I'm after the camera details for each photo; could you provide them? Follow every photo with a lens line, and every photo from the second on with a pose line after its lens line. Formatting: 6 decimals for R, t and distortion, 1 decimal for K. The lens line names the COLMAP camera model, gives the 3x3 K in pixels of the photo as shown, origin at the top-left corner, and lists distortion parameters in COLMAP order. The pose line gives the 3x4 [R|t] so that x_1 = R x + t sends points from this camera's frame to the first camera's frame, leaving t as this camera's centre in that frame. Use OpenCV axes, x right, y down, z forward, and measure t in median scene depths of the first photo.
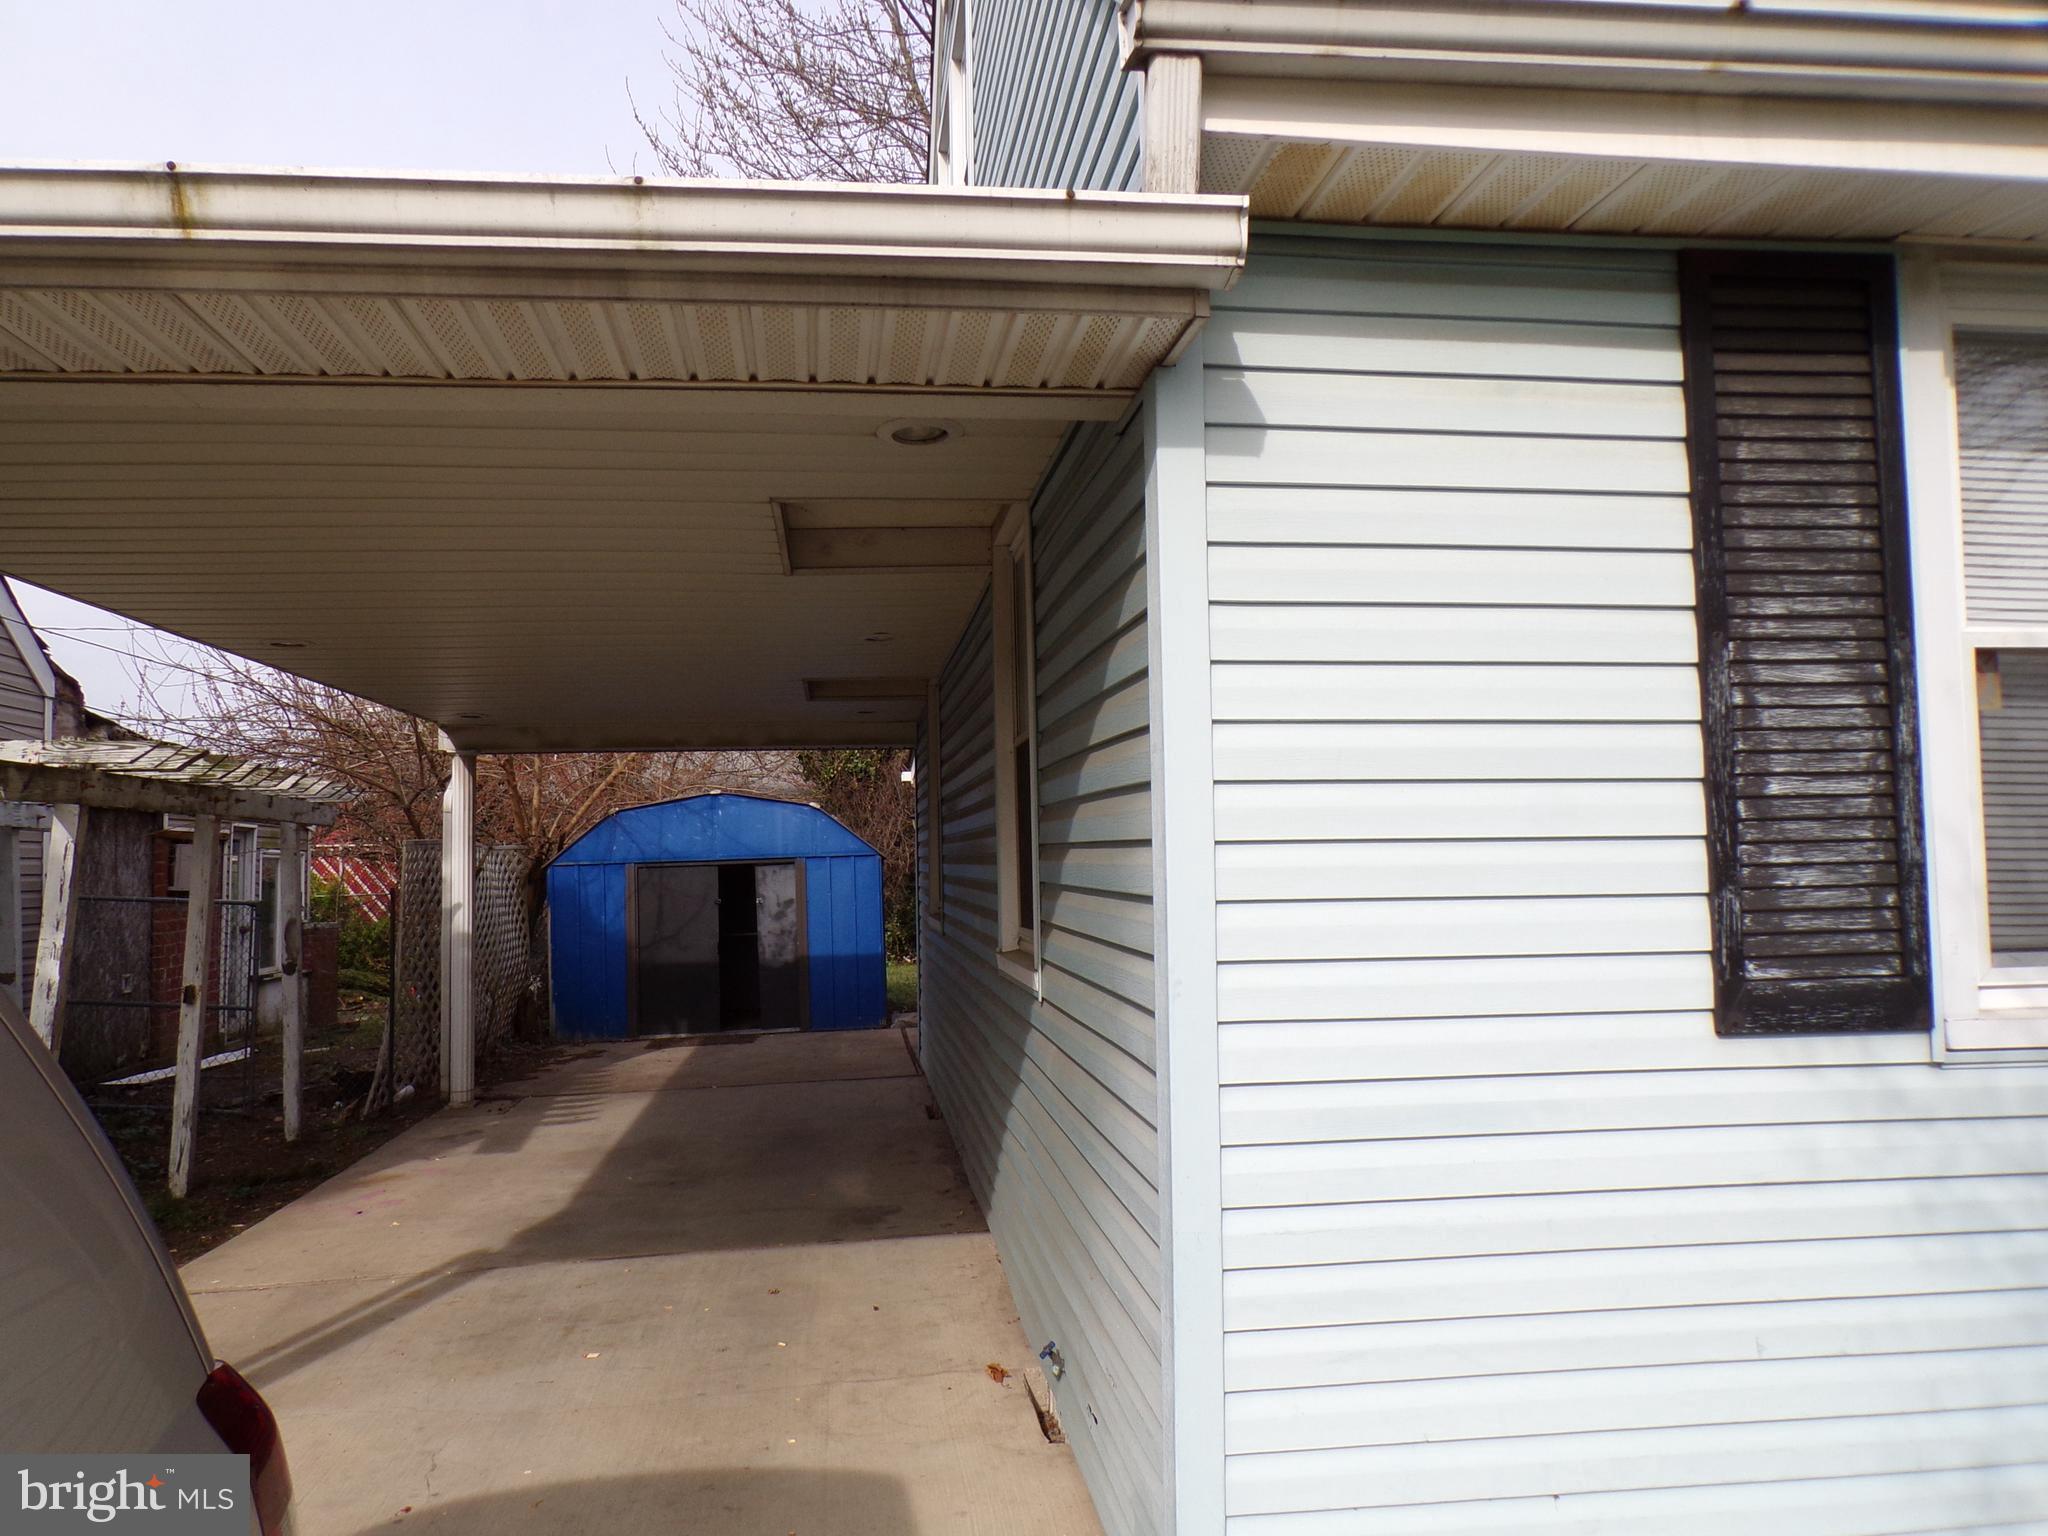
lens RADIAL K [[1401.1, 0, 1016.7], [0, 1401.1, 782.1], [0, 0, 1]] dist [-0.014977, 0.021211]
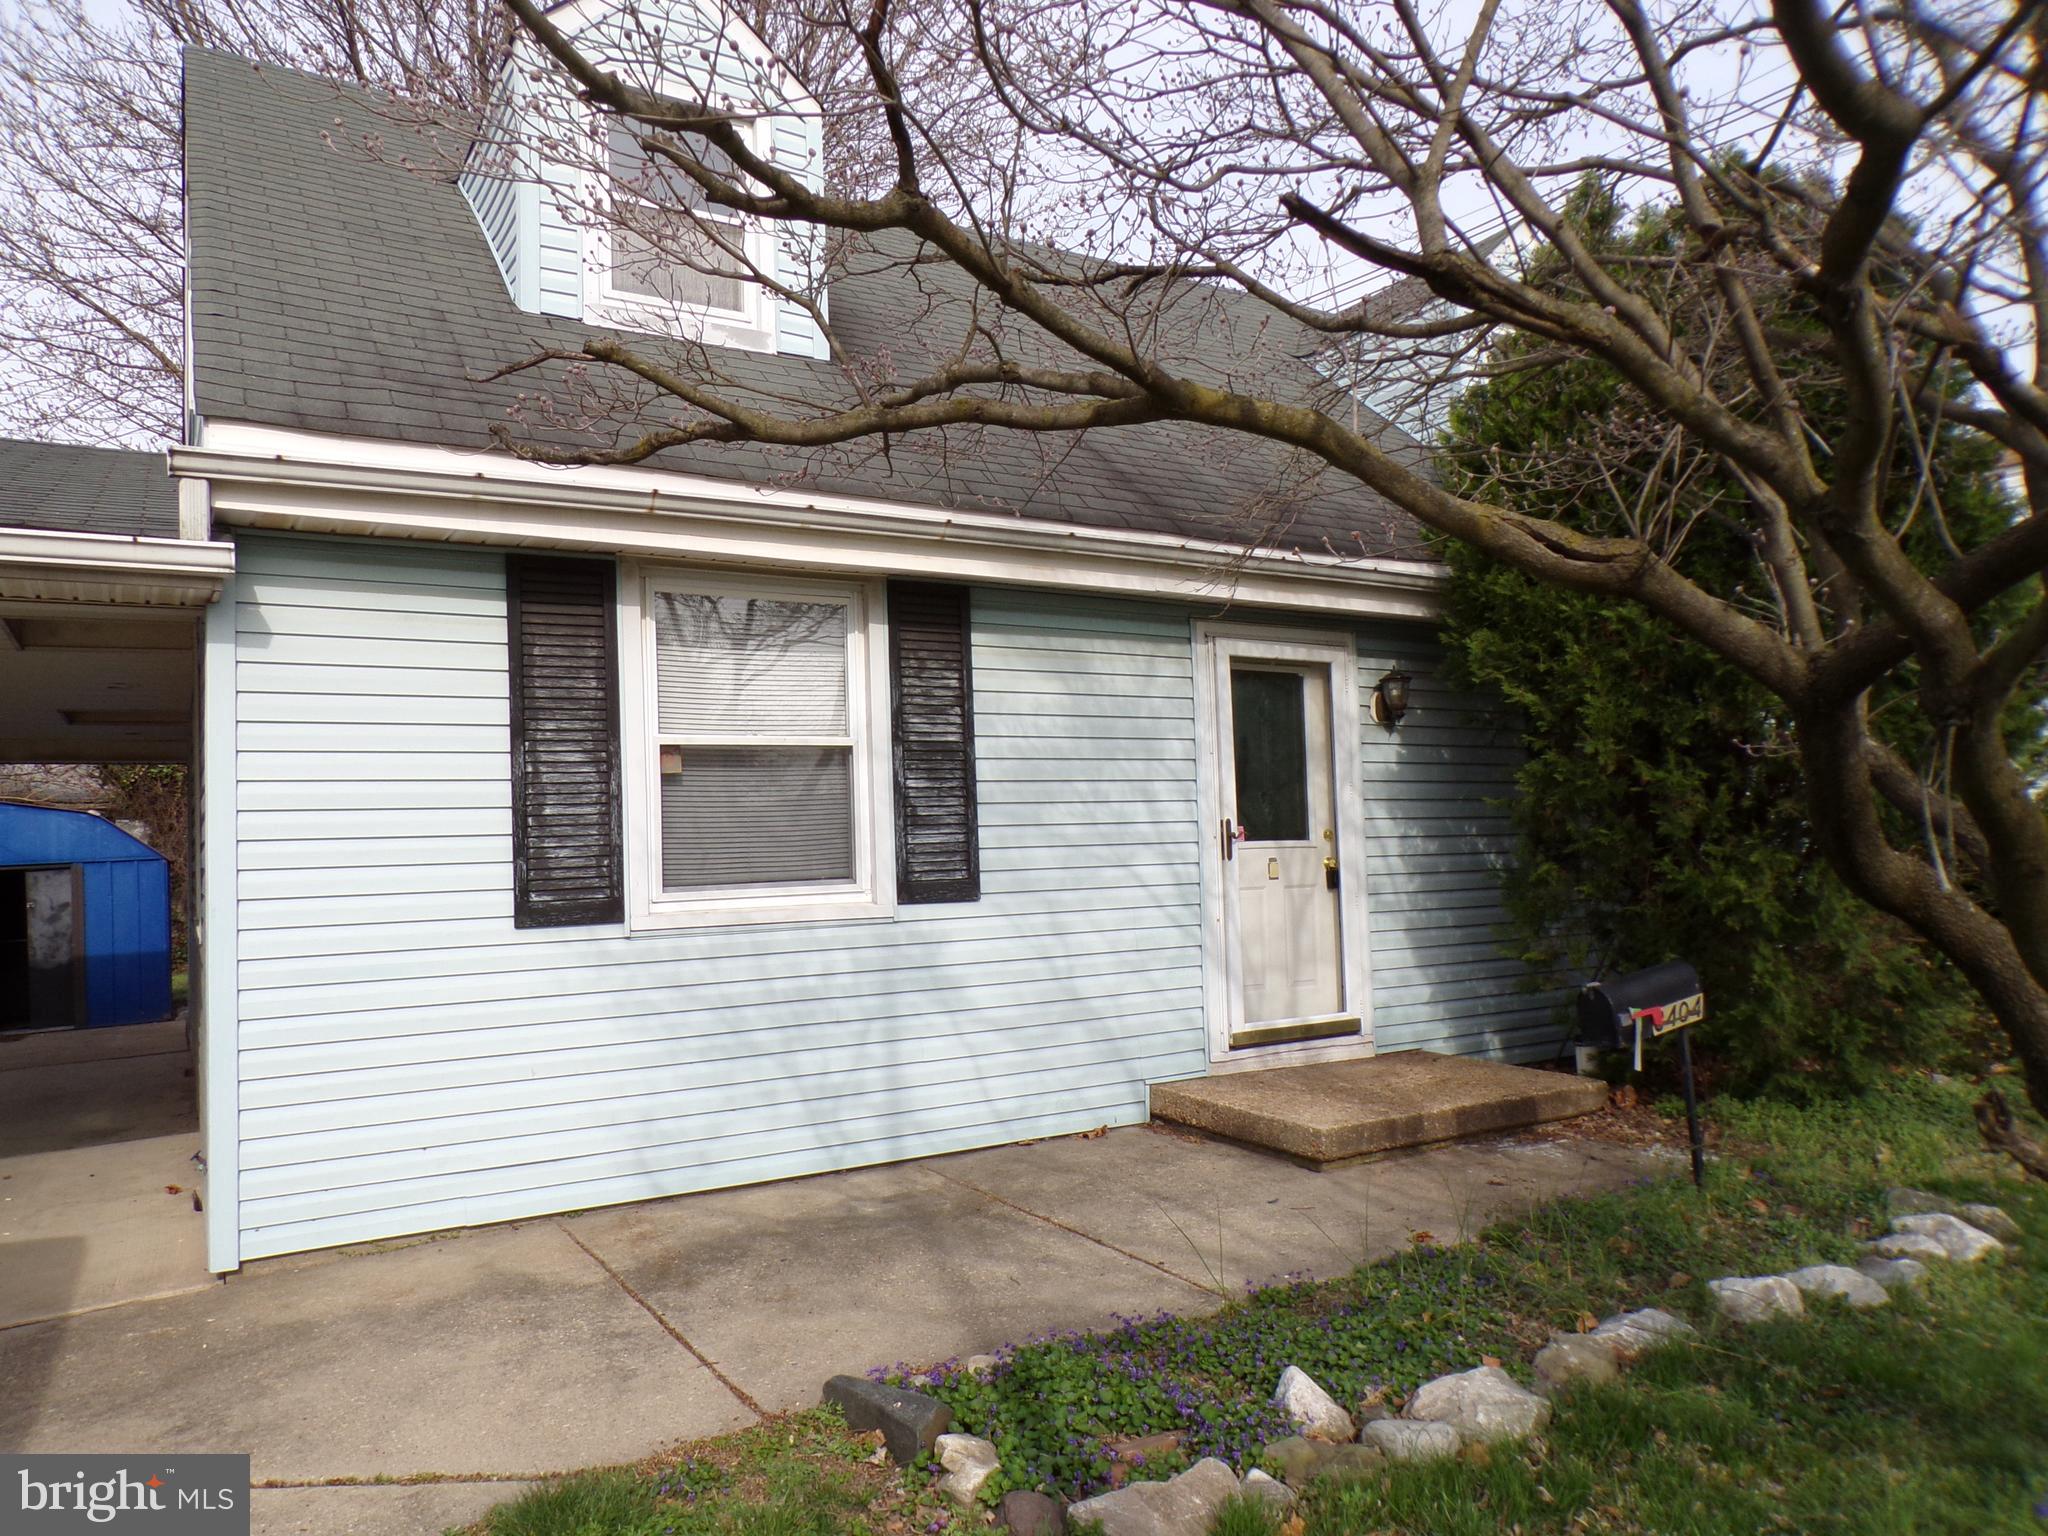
lens RADIAL K [[1401.1, 0, 1018.6], [0, 1401.1, 776.8], [0, 0, 1]] dist [-0.014977, 0.021211]
pose [[0.914329, 0.004420, 0.404949, 0.333258], [-0.002812, 0.999986, -0.004566, -0.039867], [-0.404963, 0.003036, 0.914328, -1.227884]]
